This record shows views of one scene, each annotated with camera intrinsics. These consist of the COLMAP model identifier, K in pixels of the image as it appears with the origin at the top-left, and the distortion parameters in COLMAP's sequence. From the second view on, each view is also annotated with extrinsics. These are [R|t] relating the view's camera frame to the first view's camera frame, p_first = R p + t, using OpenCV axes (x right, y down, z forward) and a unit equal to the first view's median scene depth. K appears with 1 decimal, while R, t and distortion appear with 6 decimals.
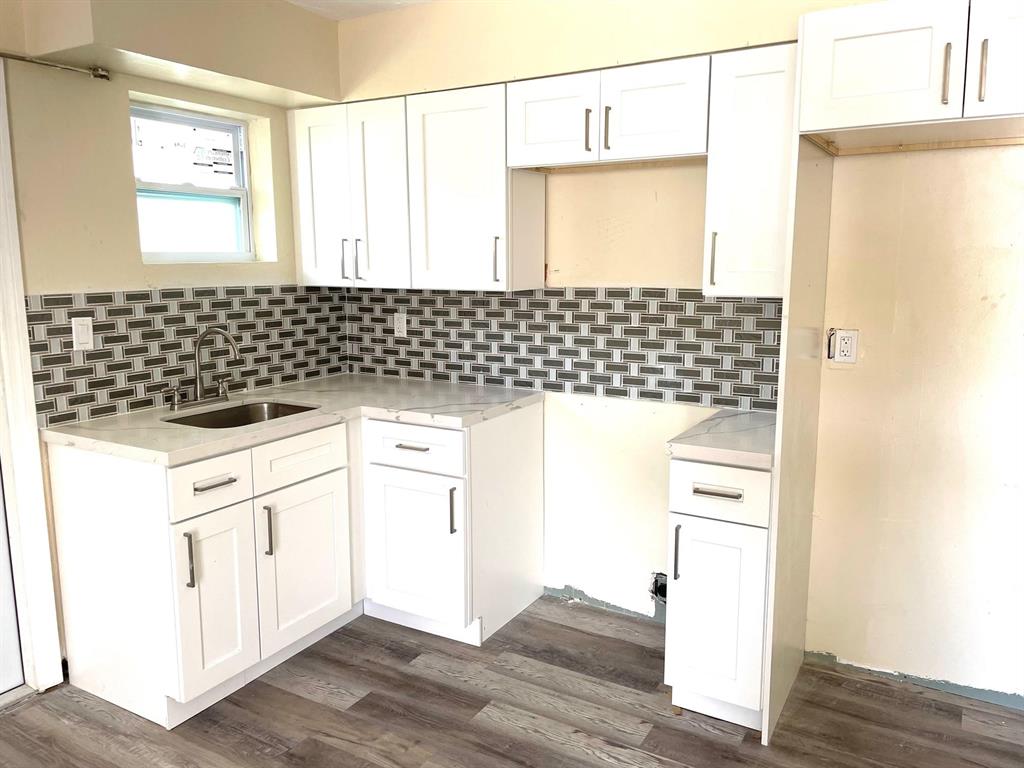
lens RADIAL K [[778.4, 0, 507.5], [0, 778.4, 381.0], [0, 0, 1]] dist [0.106636, -0.141472]
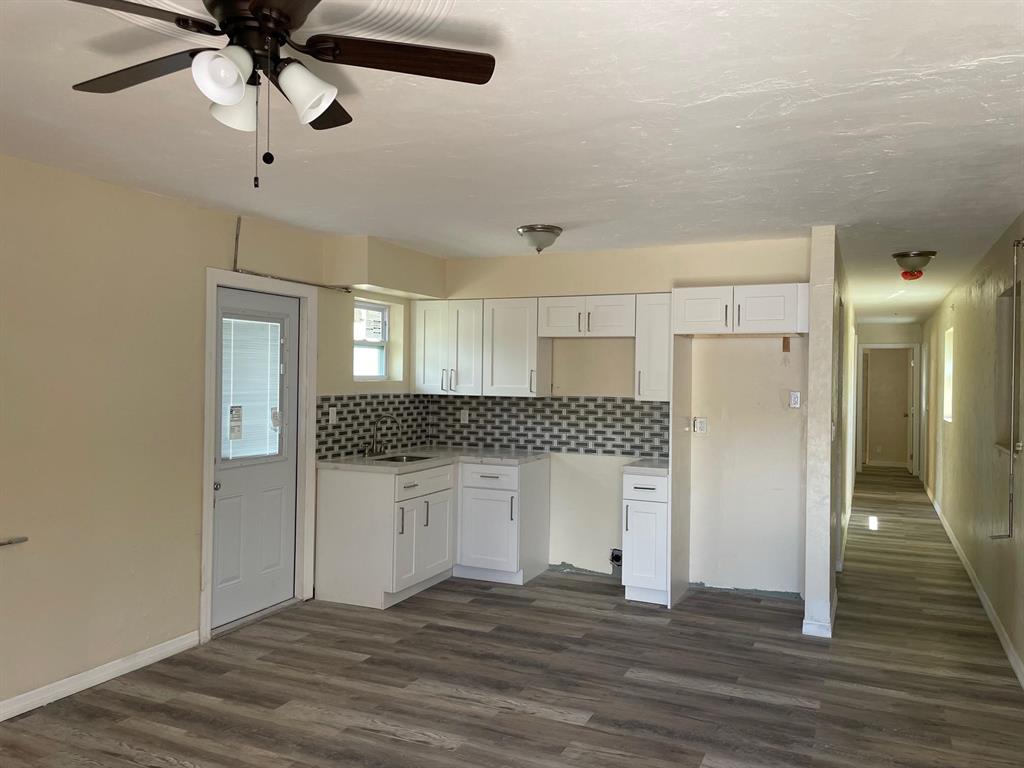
lens RADIAL K [[775.9, 0, 510.5], [0, 775.9, 379.6], [0, 0, 1]] dist [0.114993, -0.143267]
pose [[0.994107, 0.016773, 0.107094, -0.271948], [-0.000391, 0.988506, -0.151184, 0.134365], [-0.108399, 0.150251, 0.982687, -0.906281]]
